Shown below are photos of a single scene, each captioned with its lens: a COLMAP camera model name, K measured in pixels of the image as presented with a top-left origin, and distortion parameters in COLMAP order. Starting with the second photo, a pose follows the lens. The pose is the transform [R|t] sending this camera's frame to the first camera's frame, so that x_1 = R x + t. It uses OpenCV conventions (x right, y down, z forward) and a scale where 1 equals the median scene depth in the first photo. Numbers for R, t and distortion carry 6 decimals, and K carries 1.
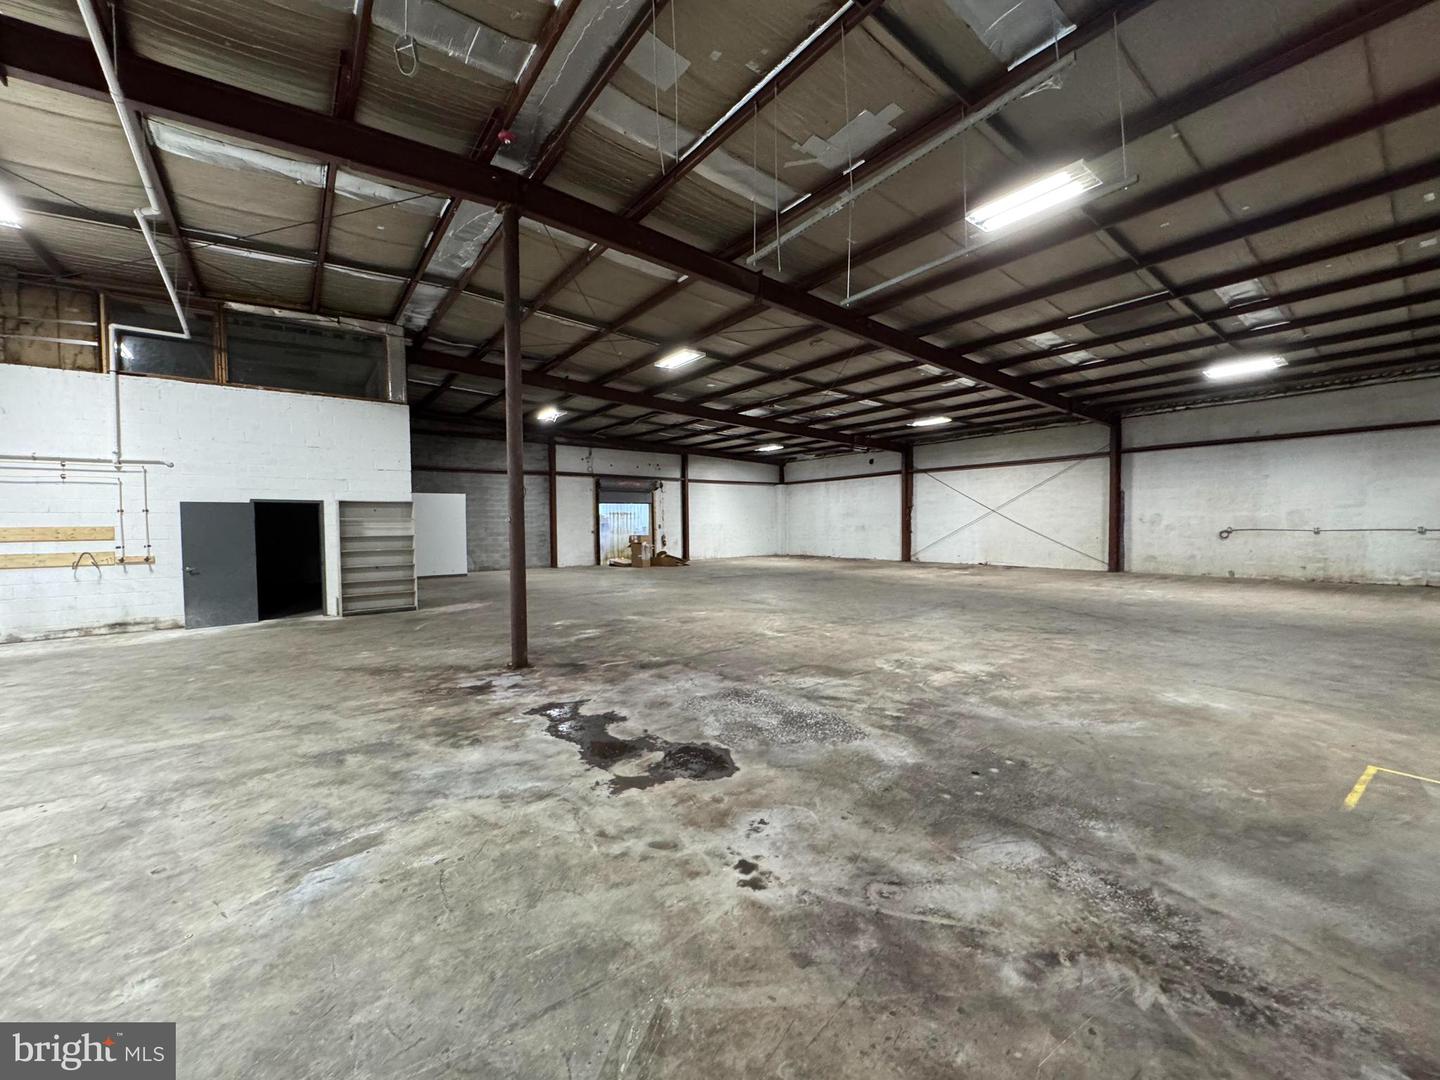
lens RADIAL K [[566.6, 0, 711.2], [0, 566.6, 540.9], [0, 0, 1]] dist [-0.010418, 0.000008]
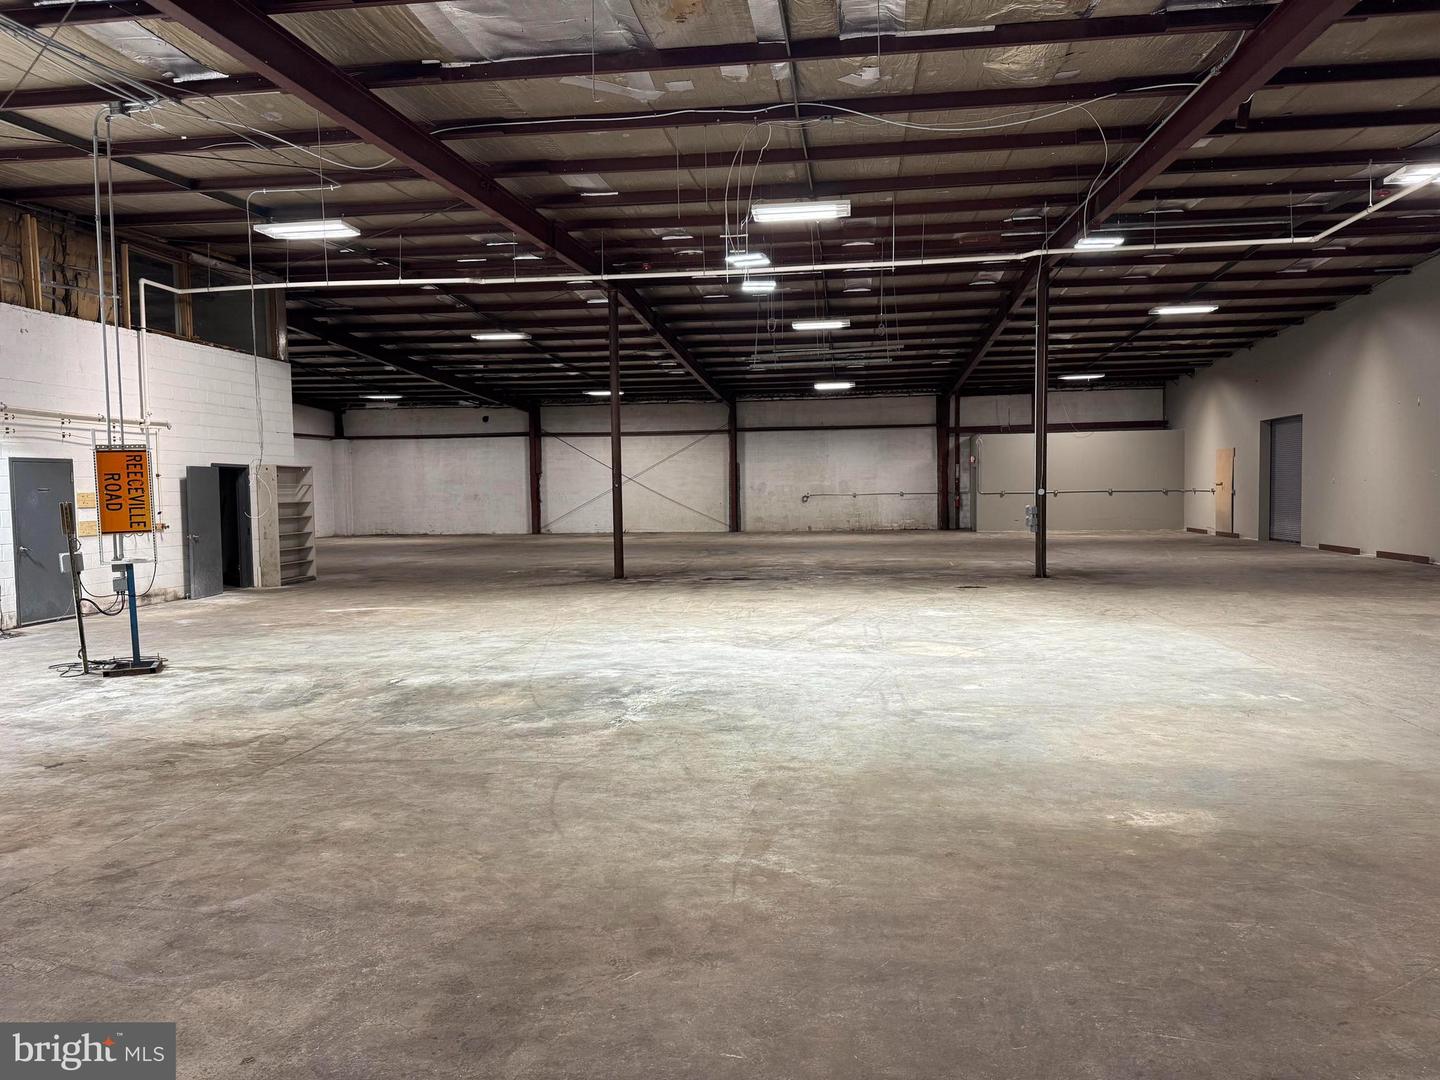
lens RADIAL K [[1005.8, 0, 720.0], [0, 1005.8, 540.0], [0, 0, 1]] dist [0.079432, -0.092800]
pose [[0.700890, -0.036359, 0.712342, -0.784699], [0.026867, 0.999337, 0.024573, 0.018886], [-0.712763, 0.001915, 0.701402, -0.443020]]
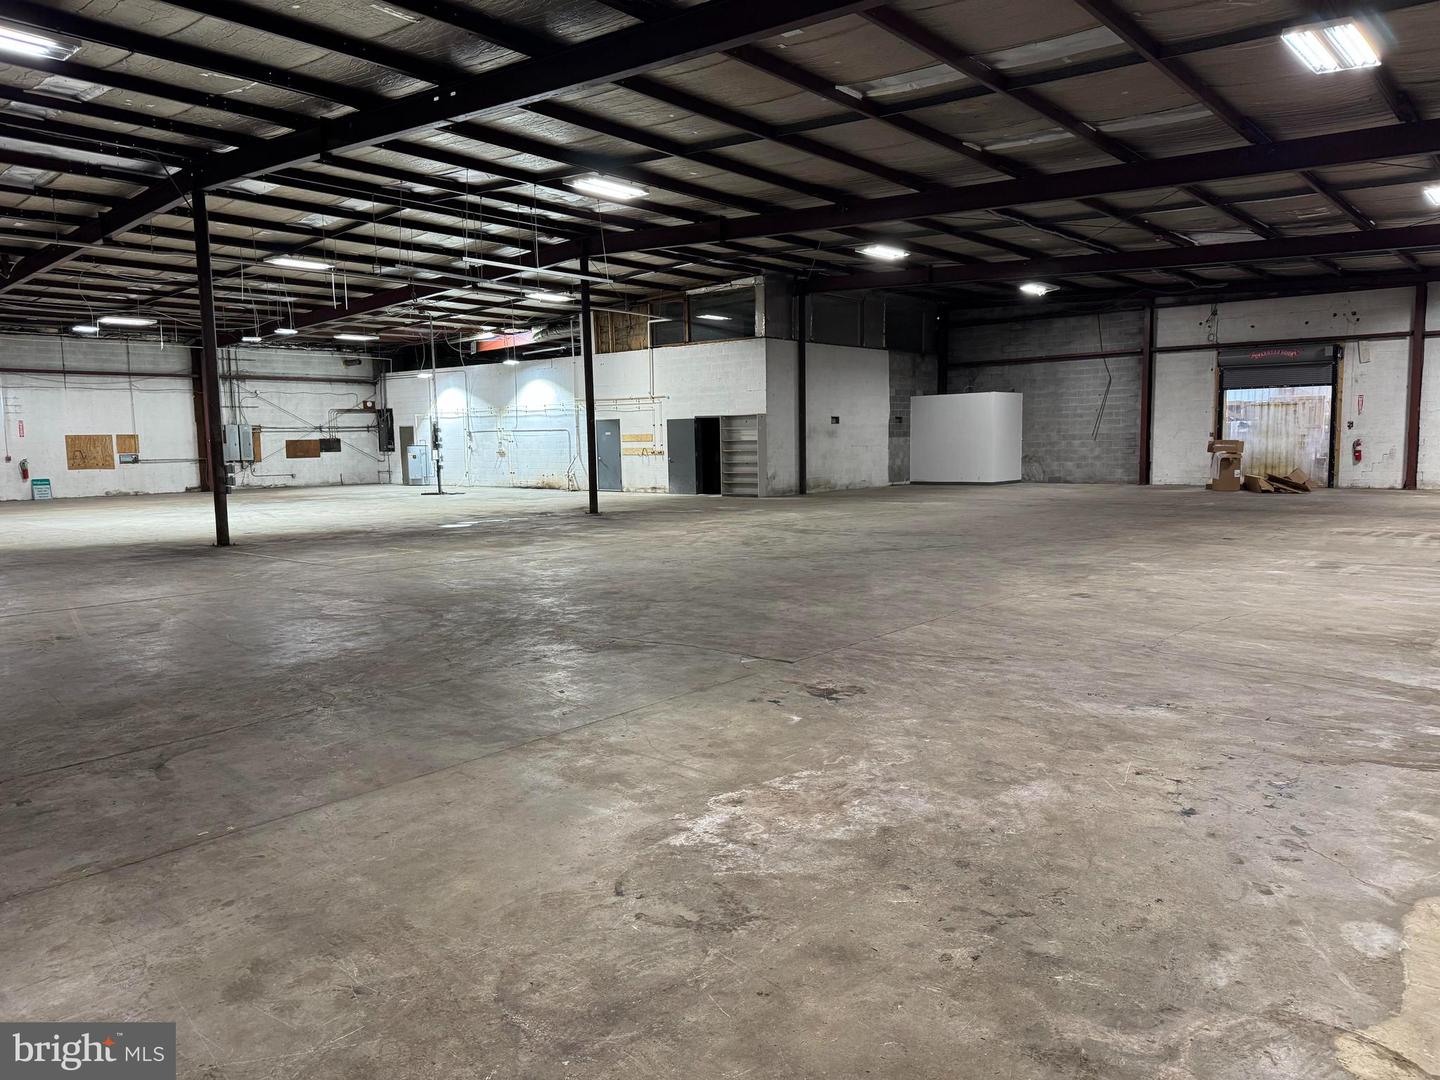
lens RADIAL K [[1005.8, 0, 720.0], [0, 1005.8, 540.0], [0, 0, 1]] dist [0.079432, -0.092800]
pose [[0.219854, 0.105710, -0.969789, 1.059828], [-0.012509, 0.994335, 0.105549, -0.015066], [0.975453, -0.011074, 0.219931, 0.236170]]
